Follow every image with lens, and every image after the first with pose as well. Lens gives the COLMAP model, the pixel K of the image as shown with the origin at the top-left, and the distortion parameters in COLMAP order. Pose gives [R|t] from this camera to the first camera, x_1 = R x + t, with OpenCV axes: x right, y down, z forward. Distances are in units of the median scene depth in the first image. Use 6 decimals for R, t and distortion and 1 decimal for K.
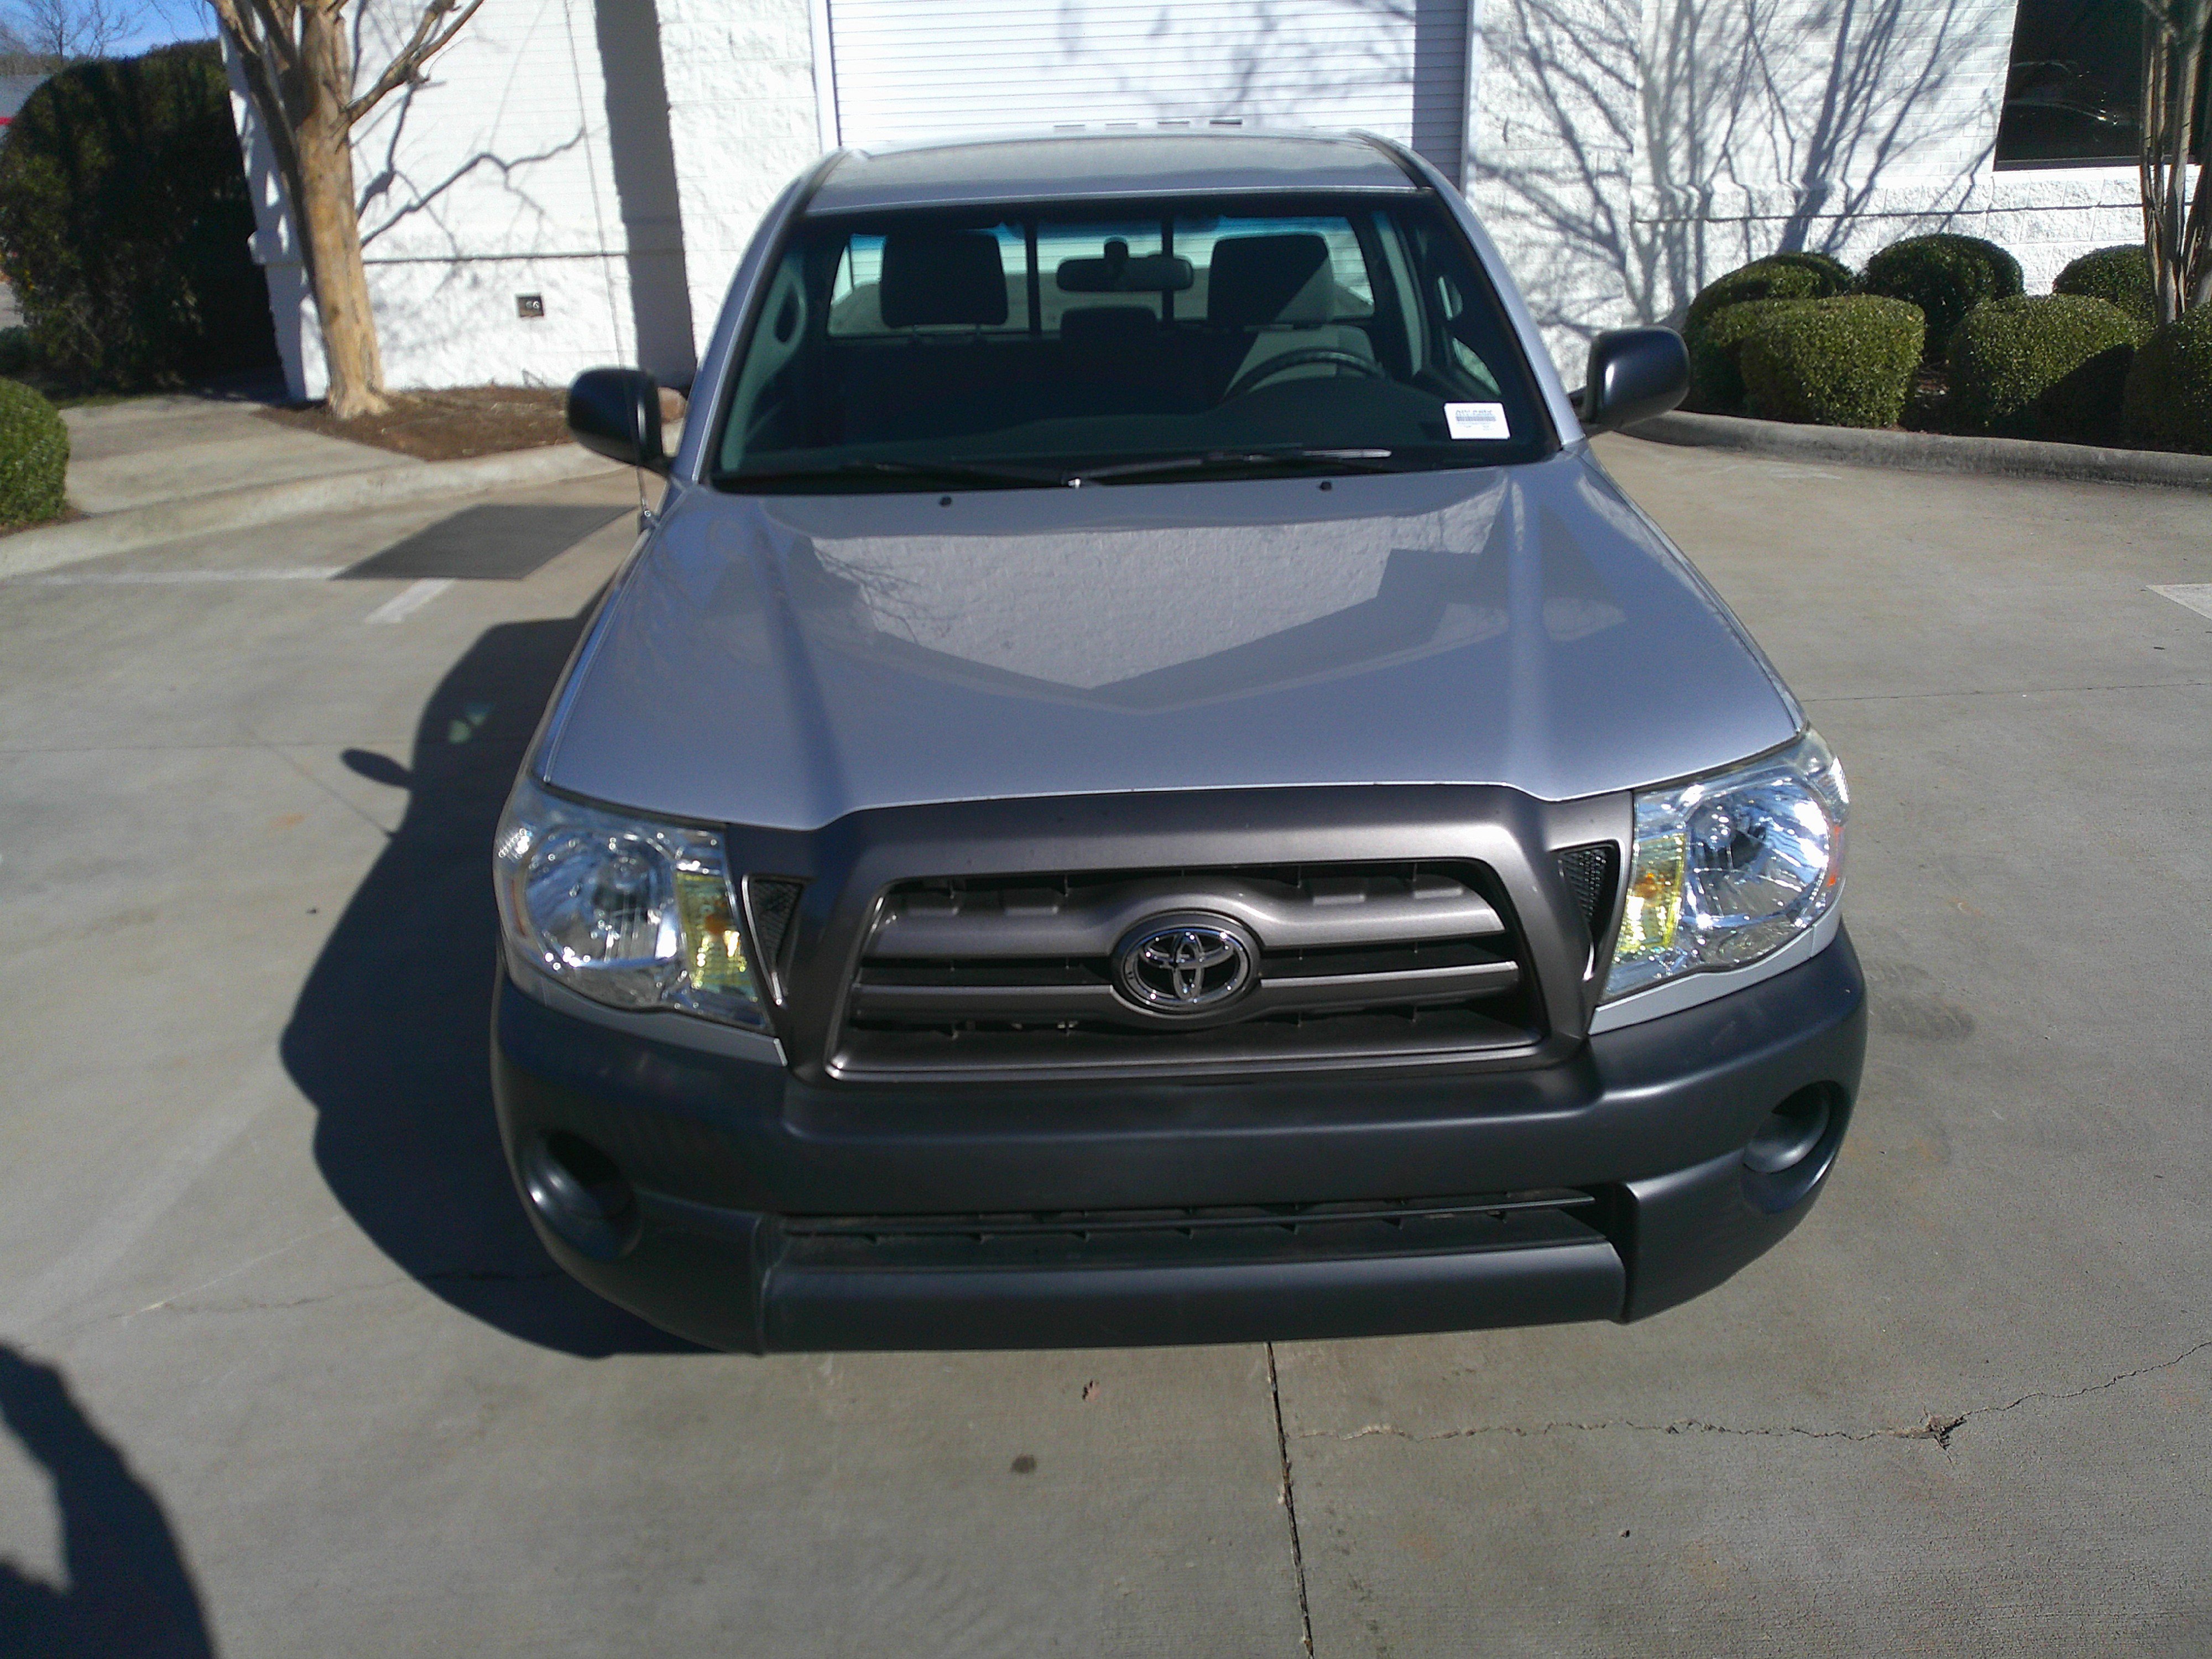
lens RADIAL K [[1726.4, 0, 1105.1], [0, 1726.4, 749.9], [0, 0, 1]] dist [0.000311, 0.055491]
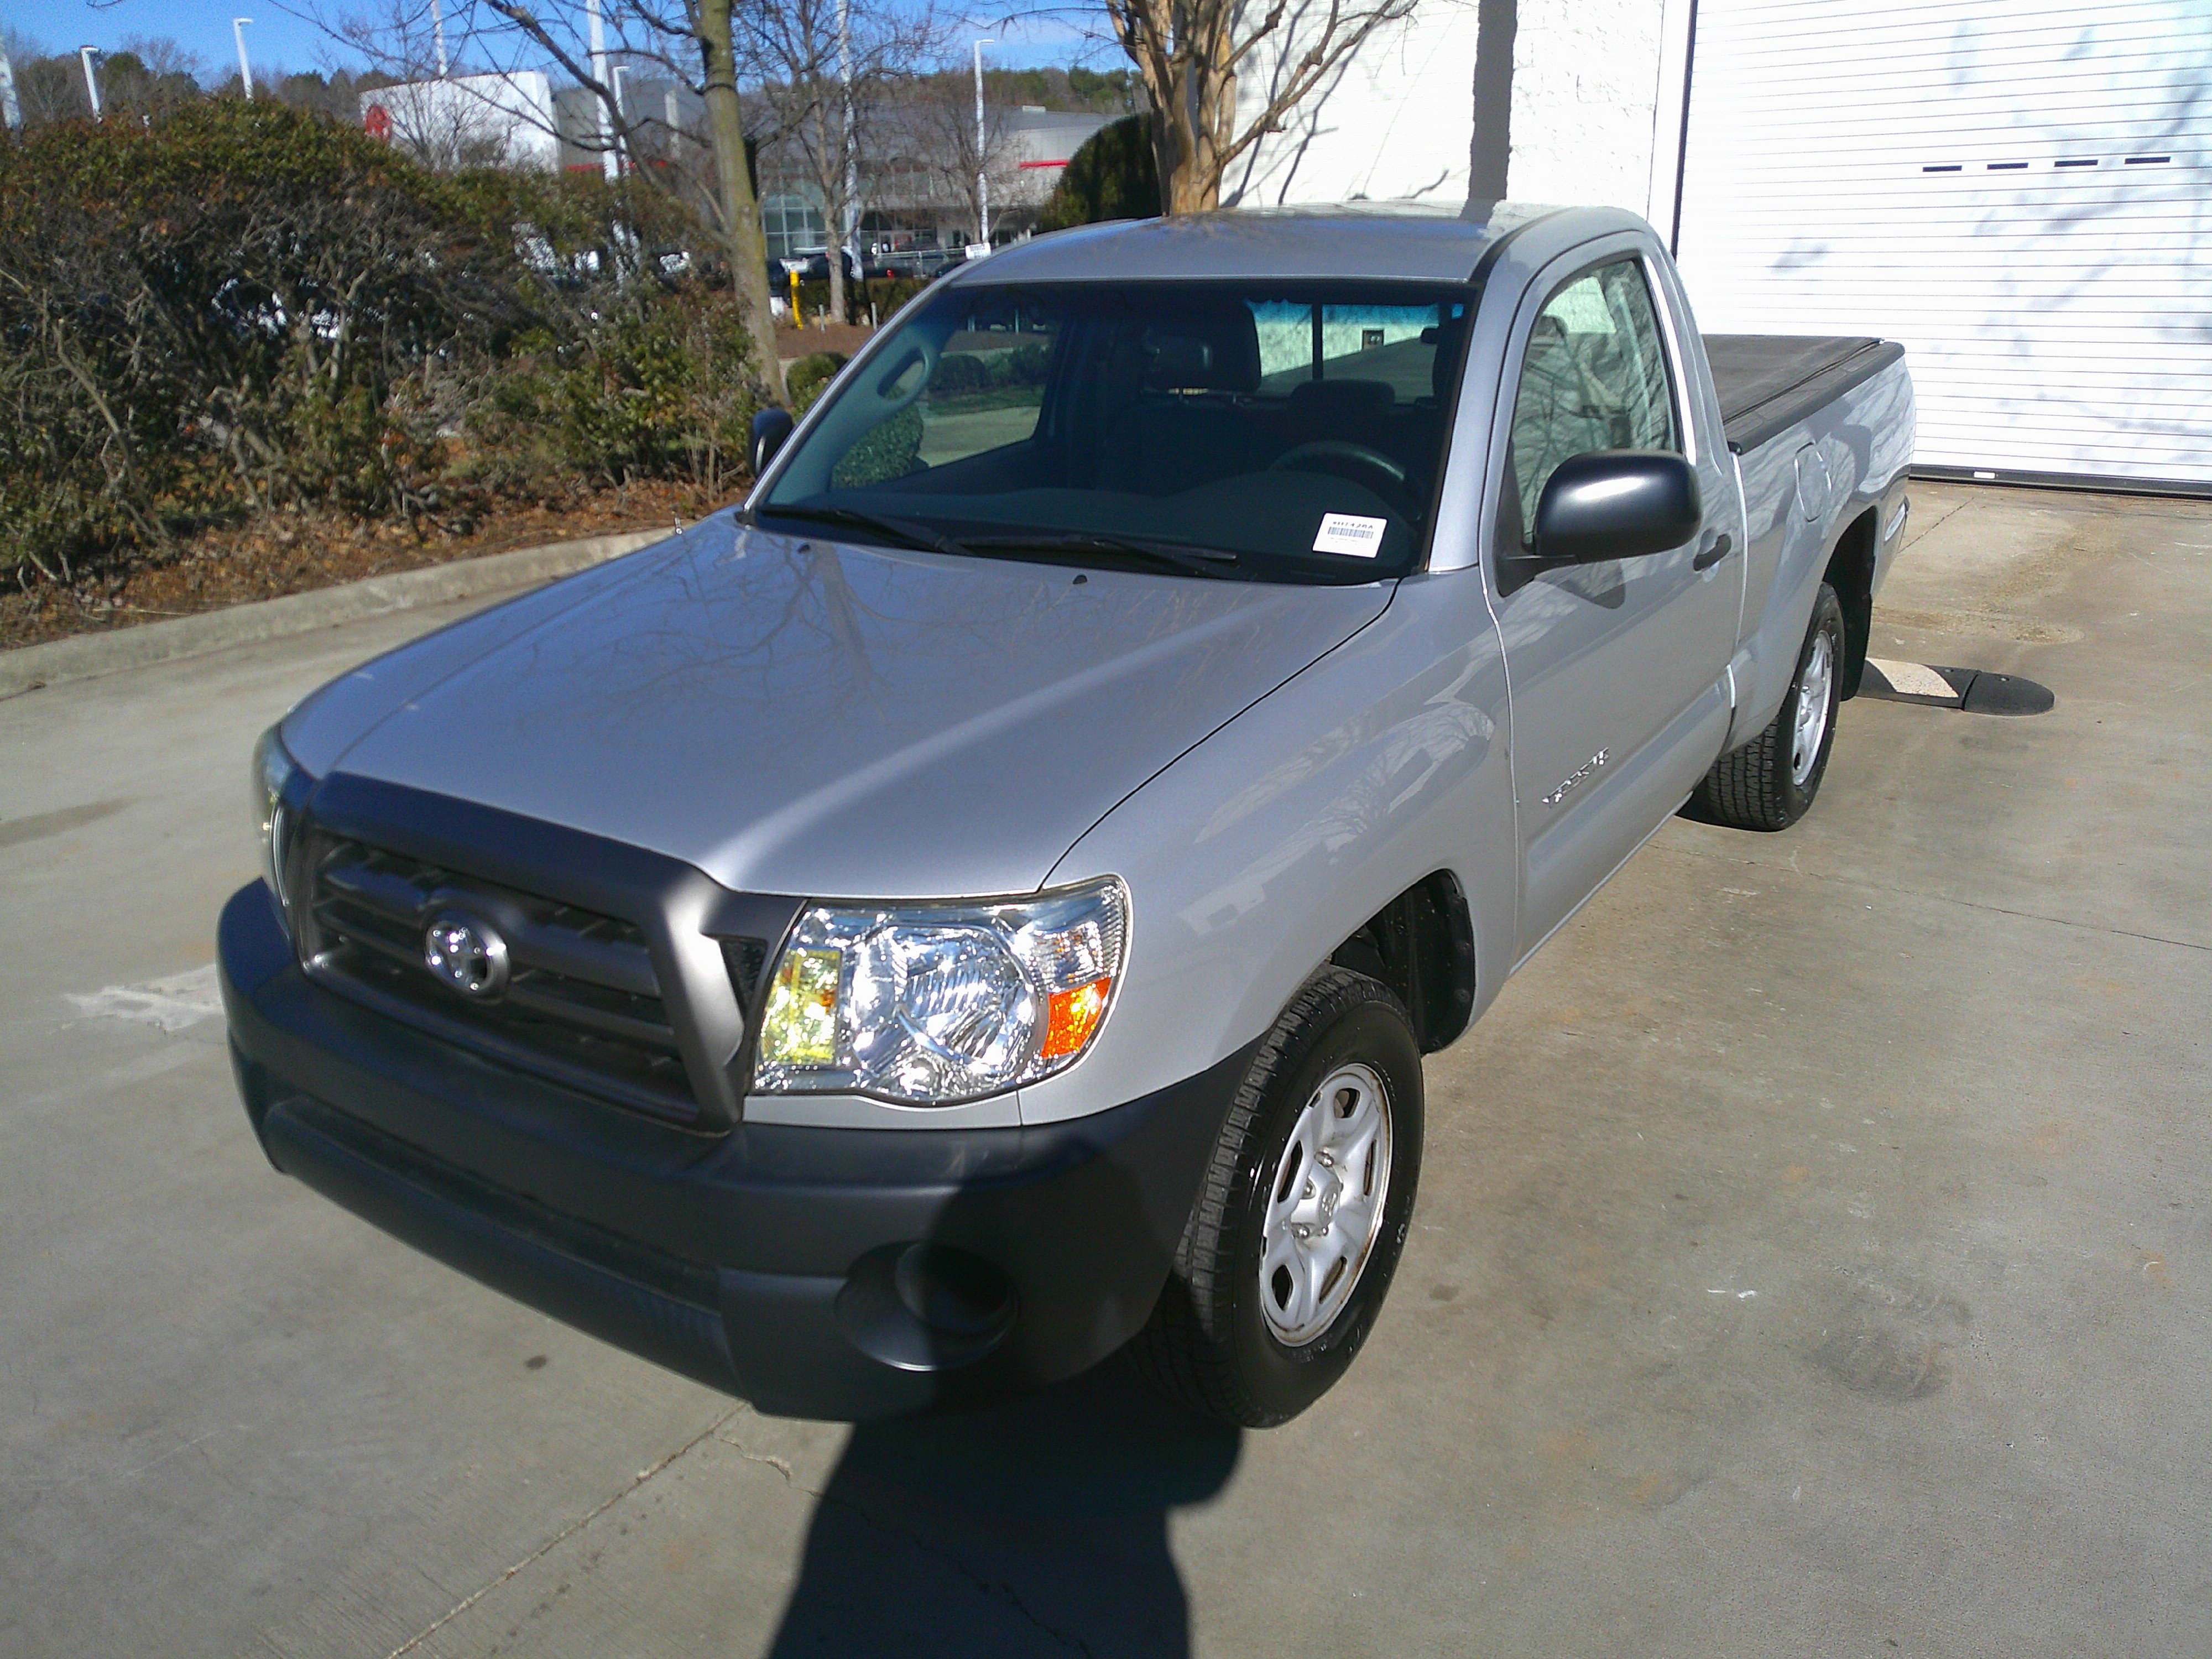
lens RADIAL K [[1726.4, 0, 1105.1], [0, 1726.4, 749.9], [0, 0, 1]] dist [0.000311, 0.055491]
pose [[0.819399, 0.186313, -0.542101, 0.171483], [-0.193412, 0.980108, 0.044502, -0.024867], [0.539608, 0.068384, 0.839134, 0.040490]]
